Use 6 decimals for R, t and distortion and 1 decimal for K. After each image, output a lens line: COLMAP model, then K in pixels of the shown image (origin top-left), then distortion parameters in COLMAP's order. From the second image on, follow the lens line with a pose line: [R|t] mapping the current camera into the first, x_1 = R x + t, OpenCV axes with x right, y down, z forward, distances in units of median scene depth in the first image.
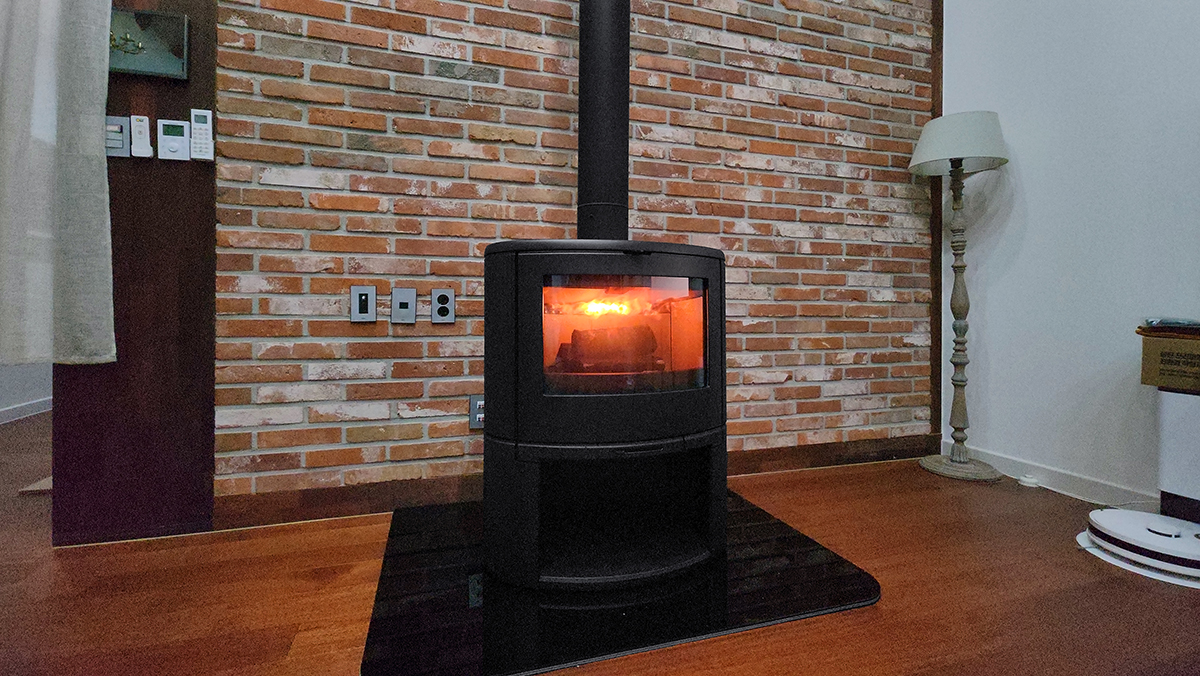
lens RADIAL K [[490.9, 0, 566.6], [0, 490.9, 308.6], [0, 0, 1]] dist [0.001994, -0.000077]
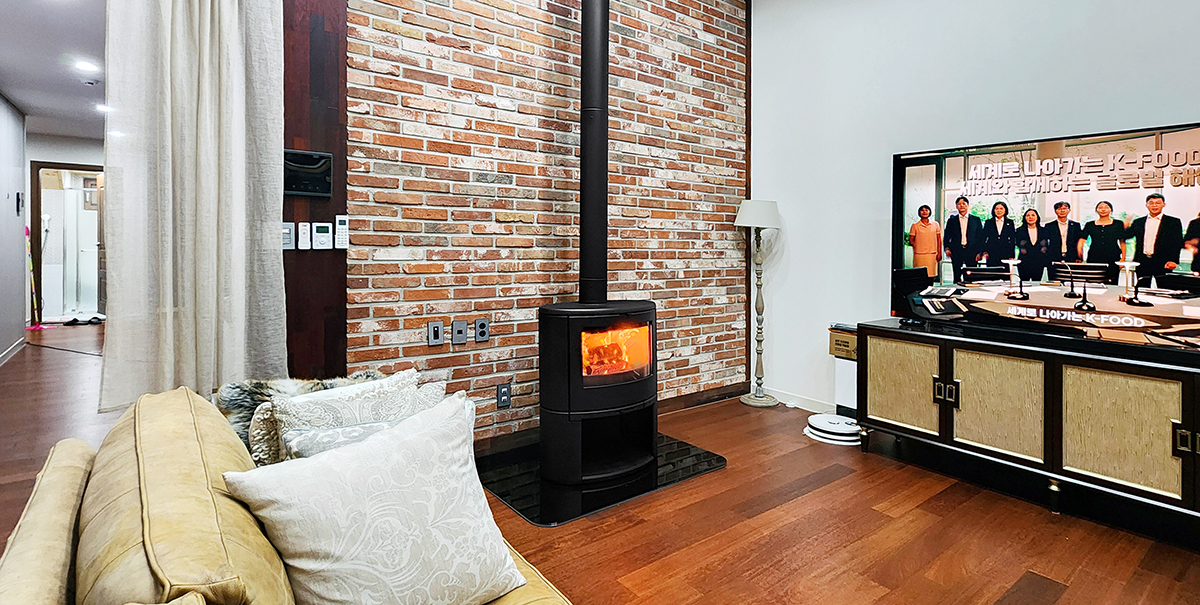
lens RADIAL K [[589.0, 0, 561.7], [0, 589.0, 237.5], [0, 0, 1]] dist [-0.000928, -0.000039]
pose [[0.944994, -0.006029, 0.327032, -0.592378], [0.003856, 0.999966, 0.007292, -0.295998], [-0.327065, -0.005630, 0.944985, -0.807293]]
